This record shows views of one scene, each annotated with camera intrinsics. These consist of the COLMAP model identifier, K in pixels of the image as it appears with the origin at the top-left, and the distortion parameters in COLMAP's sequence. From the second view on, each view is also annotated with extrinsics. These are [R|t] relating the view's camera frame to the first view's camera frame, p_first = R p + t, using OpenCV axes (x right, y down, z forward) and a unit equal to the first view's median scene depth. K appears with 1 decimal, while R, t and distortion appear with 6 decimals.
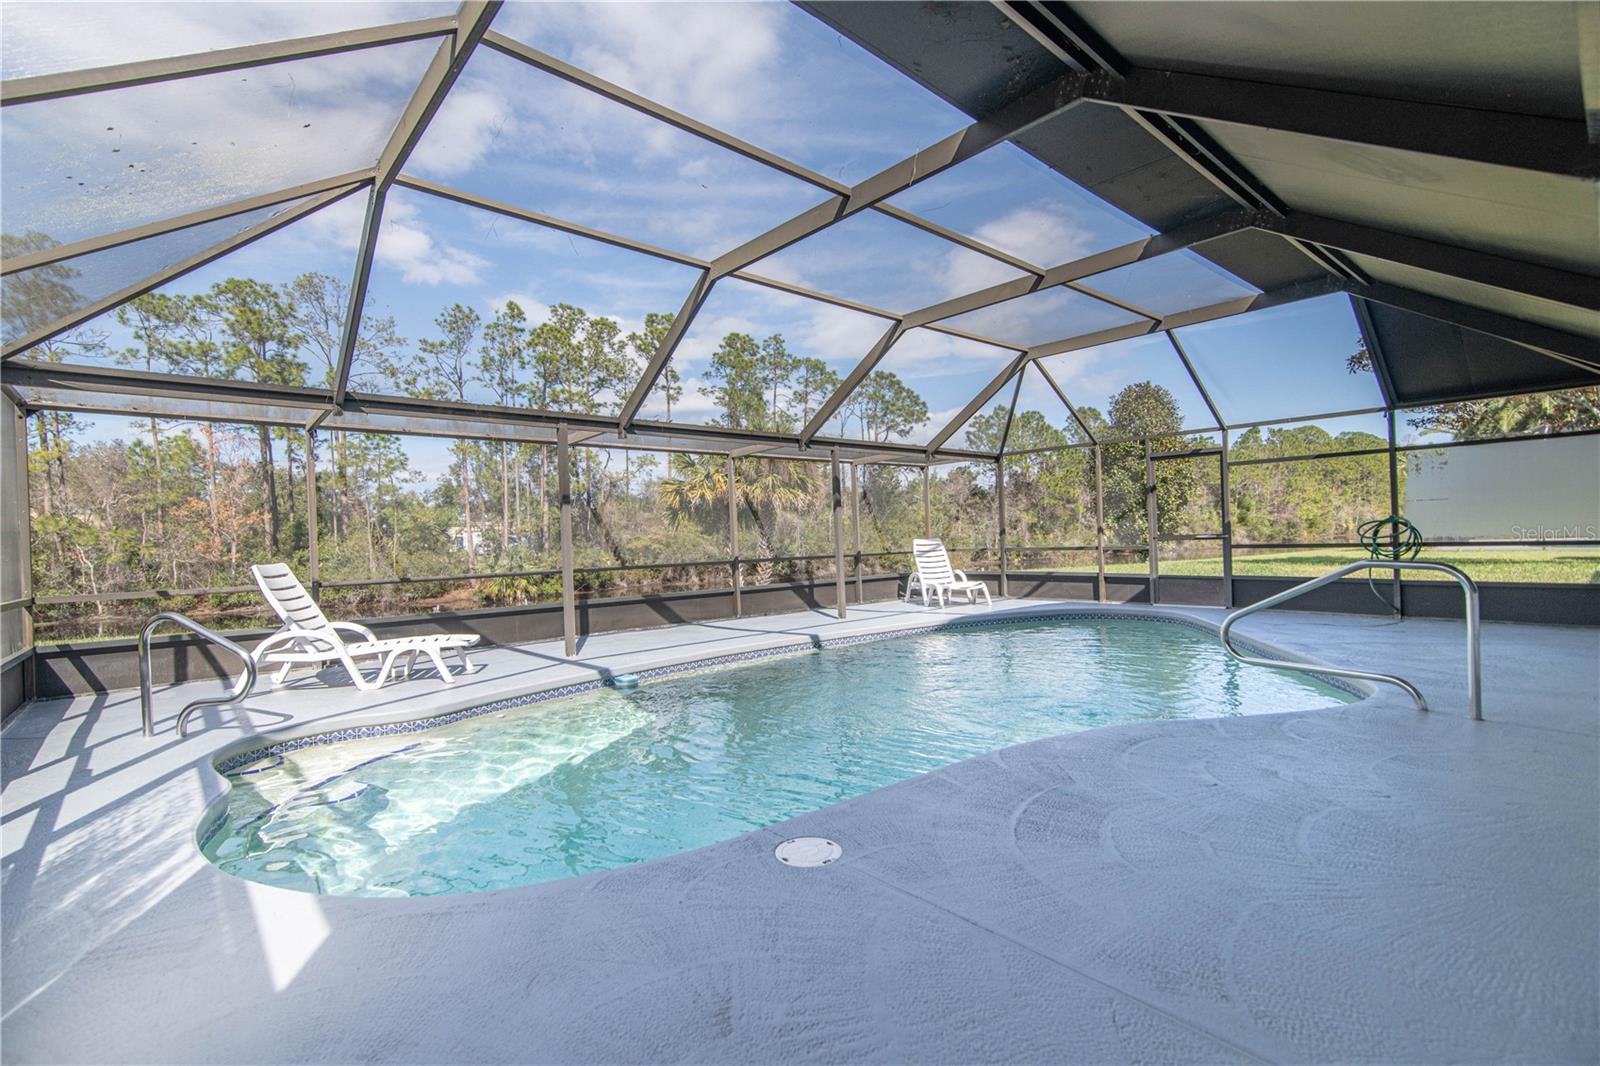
lens RADIAL K [[724.9, 0, 798.5], [0, 724.9, 535.8], [0, 0, 1]] dist [0.014751, -0.001127]
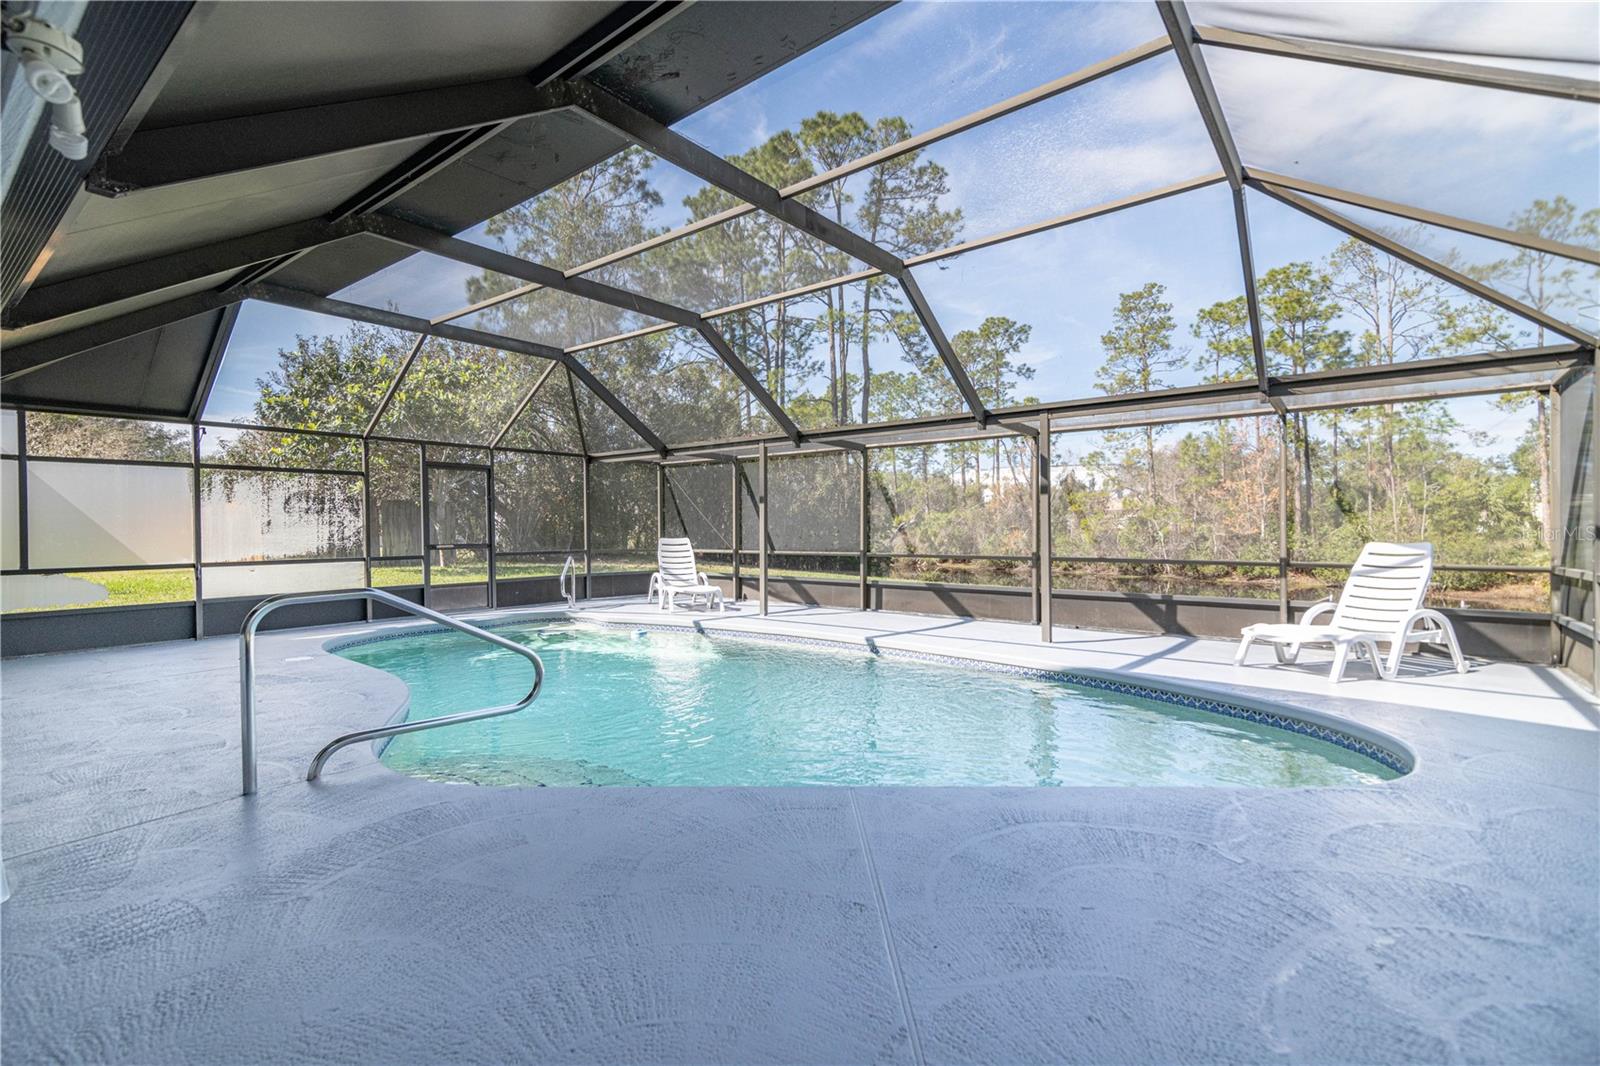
lens RADIAL K [[724.9, 0, 796.7], [0, 724.9, 532.4], [0, 0, 1]] dist [0.014751, -0.001127]
pose [[0.176217, 0.033052, -0.983796, 0.604195], [-0.000929, 0.999441, 0.033412, -0.020170], [0.984351, -0.004974, 0.176150, 0.486113]]
